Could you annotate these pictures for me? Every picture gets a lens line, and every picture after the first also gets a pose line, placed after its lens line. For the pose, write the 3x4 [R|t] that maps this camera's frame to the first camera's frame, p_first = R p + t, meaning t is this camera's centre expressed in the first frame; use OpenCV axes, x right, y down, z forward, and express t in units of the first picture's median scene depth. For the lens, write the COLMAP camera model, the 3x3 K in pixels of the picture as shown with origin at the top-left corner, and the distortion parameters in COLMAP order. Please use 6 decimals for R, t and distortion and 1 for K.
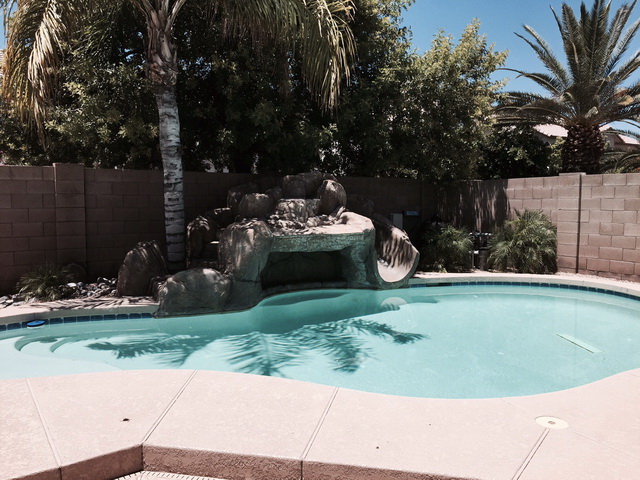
lens RADIAL K [[546.9, 0, 318.2], [0, 546.9, 242.1], [0, 0, 1]] dist [0.061343, -0.049426]
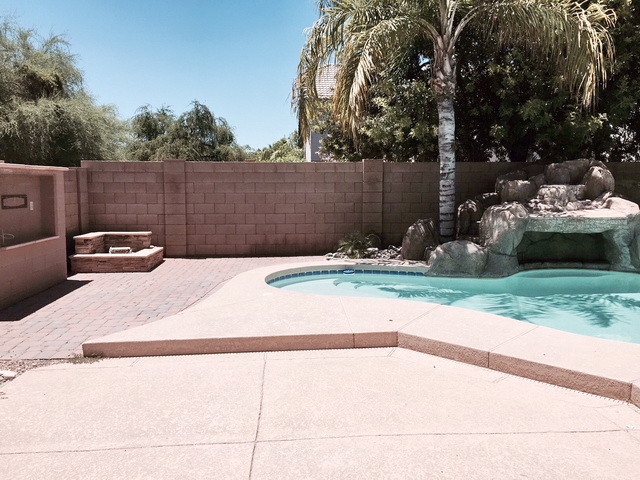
lens RADIAL K [[546.9, 0, 319.2], [0, 546.9, 239.5], [0, 0, 1]] dist [0.061343, -0.049426]
pose [[0.862468, 0.050747, -0.503561, 0.121387], [-0.039256, 0.998671, 0.033407, 0.013779], [0.504587, -0.009045, 0.863313, -0.226114]]
